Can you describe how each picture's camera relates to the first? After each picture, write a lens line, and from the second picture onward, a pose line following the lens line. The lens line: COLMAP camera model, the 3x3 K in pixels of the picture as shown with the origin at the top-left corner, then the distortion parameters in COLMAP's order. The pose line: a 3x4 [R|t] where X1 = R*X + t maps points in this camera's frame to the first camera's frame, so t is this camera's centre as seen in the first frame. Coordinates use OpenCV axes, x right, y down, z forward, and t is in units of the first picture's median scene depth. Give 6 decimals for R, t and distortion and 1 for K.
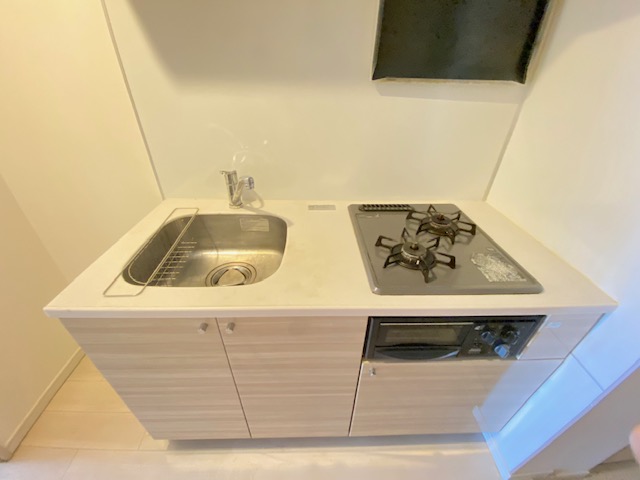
lens RADIAL K [[258.0, 0, 318.7], [0, 258.0, 242.5], [0, 0, 1]] dist [0.039480, -0.031000]
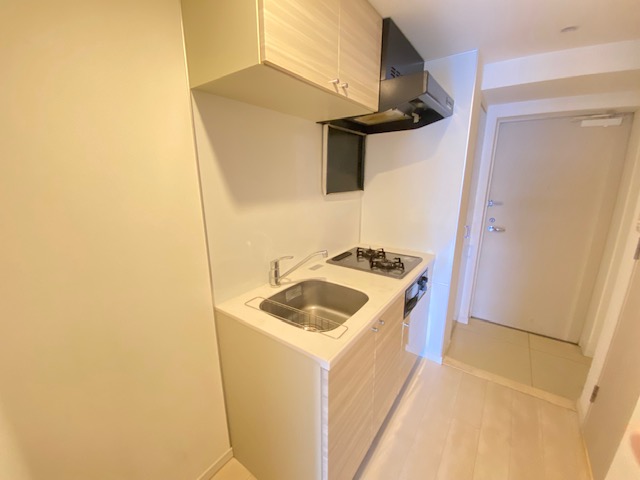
lens RADIAL K [[258.0, 0, 318.7], [0, 258.0, 242.5], [0, 0, 1]] dist [0.039480, -0.031000]
pose [[0.613304, -0.215418, 0.759903, -1.208649], [0.447744, 0.887394, -0.109807, -0.102000], [-0.650679, 0.407588, 0.640694, -0.053385]]
